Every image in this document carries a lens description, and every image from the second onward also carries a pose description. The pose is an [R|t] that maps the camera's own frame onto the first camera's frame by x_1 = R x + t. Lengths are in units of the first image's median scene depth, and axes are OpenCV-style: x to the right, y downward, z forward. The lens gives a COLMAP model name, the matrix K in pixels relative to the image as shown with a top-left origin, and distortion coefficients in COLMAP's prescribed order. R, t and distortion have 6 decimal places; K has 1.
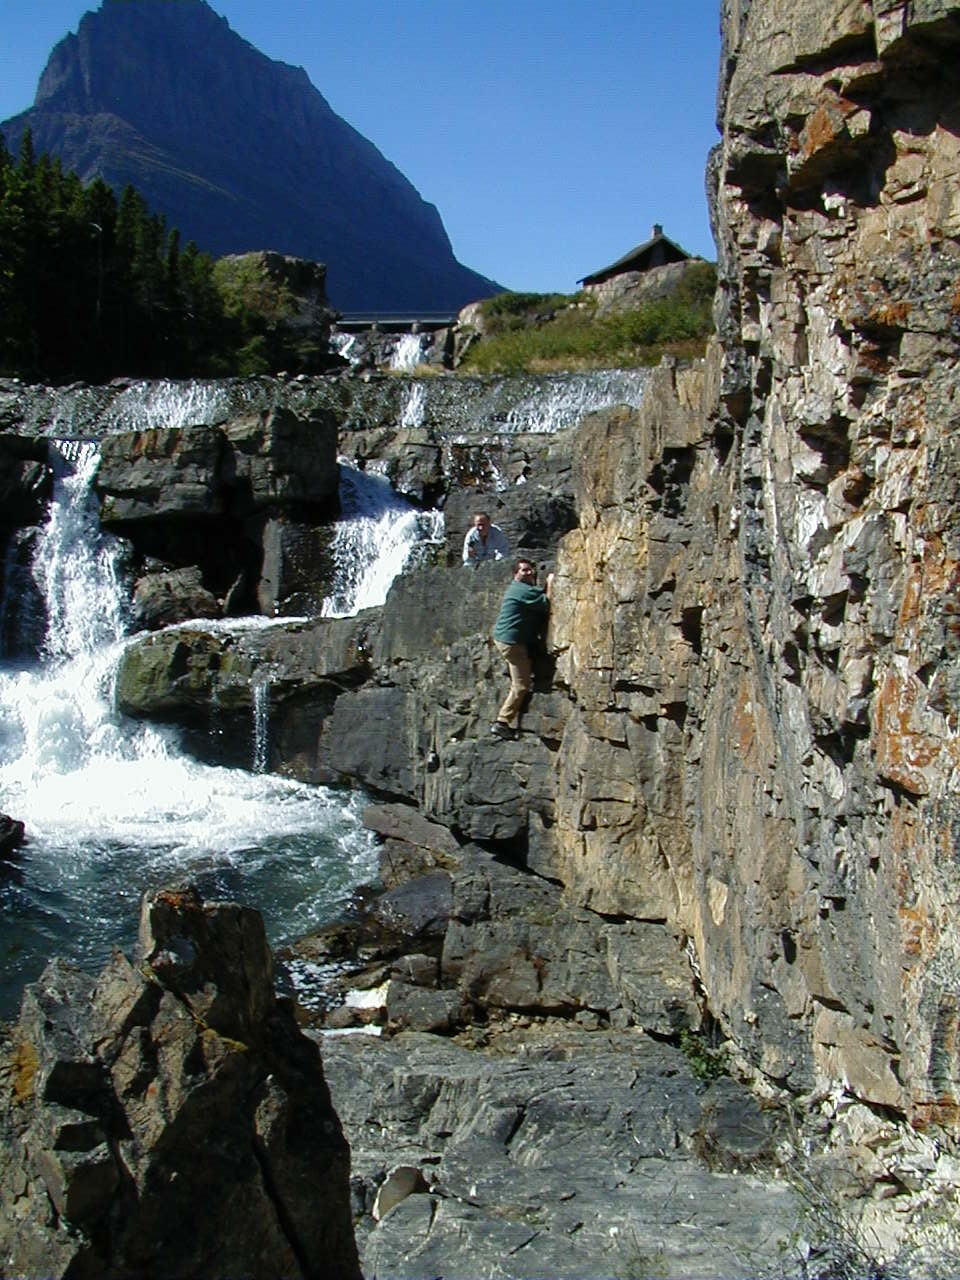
lens RADIAL K [[1344.1, 0, 511.3], [0, 1344.1, 677.2], [0, 0, 1]] dist [-0.225549, 0.194959]
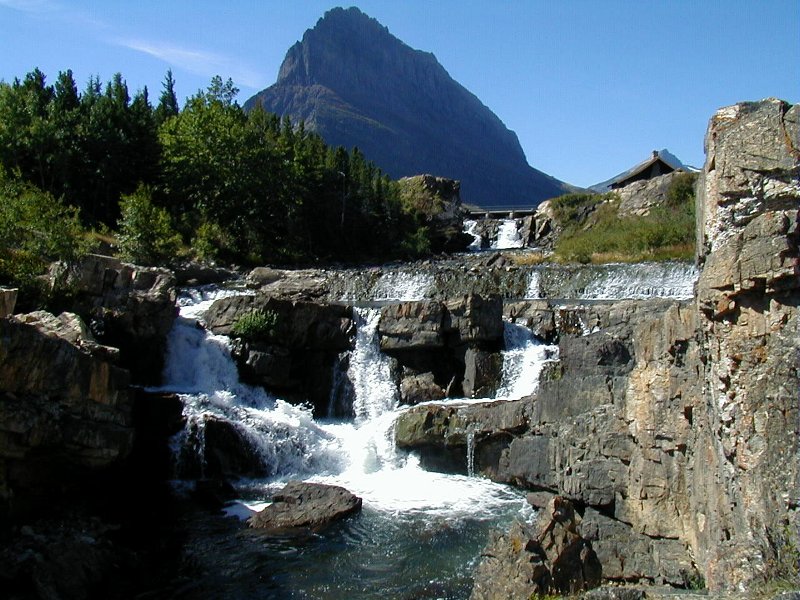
lens RADIAL K [[840.0, 0, 400.0], [0, 840.0, 300.0], [0, 0, 1]] dist [-0.225549, 0.194959]
pose [[0.980682, -0.016456, -0.194916, -0.038725], [-0.012264, 0.989322, -0.145229, -0.008675], [0.195224, 0.144814, 0.970008, -0.255999]]
